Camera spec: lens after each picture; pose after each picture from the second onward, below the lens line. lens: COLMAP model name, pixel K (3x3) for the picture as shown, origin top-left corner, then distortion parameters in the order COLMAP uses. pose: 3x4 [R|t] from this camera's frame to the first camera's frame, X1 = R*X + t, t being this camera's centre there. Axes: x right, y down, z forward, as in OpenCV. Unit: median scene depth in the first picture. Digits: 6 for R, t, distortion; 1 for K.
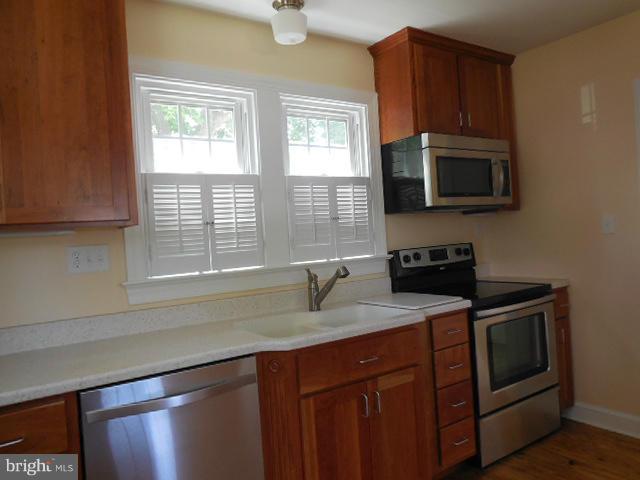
lens RADIAL K [[493.5, 0, 319.2], [0, 493.5, 231.7], [0, 0, 1]] dist [-0.046025, 0.000811]
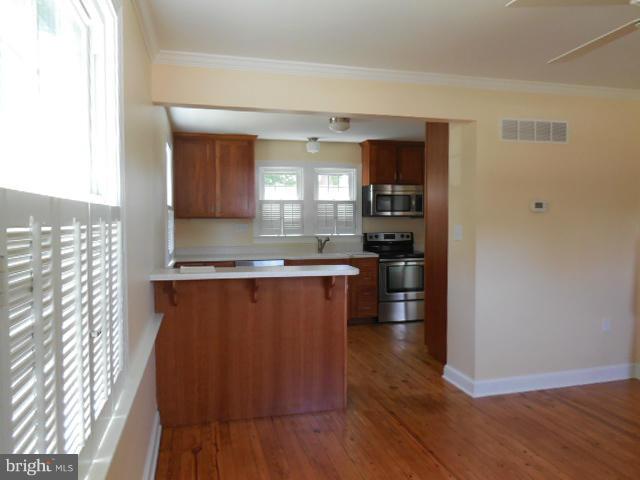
lens RADIAL K [[480.1, 0, 320.0], [0, 480.1, 240.0], [0, 0, 1]] dist [0.001546, 0.002156]
pose [[0.938570, 0.071394, -0.337624, 0.785354], [-0.052101, 0.996467, 0.065875, -0.071674], [0.341134, -0.044238, 0.938973, -1.284065]]
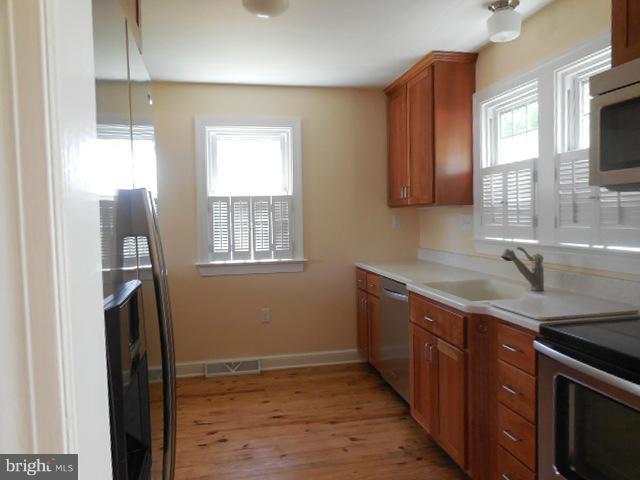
lens RADIAL K [[470.9, 0, 320.0], [0, 470.9, 240.0], [0, 0, 1]] dist [-0.001166, -0.001277]
pose [[-0.393927, 0.118500, -0.911471, 0.982098], [0.046534, 0.992954, 0.108982, -0.066886], [0.917963, 0.000516, -0.396665, 0.915911]]
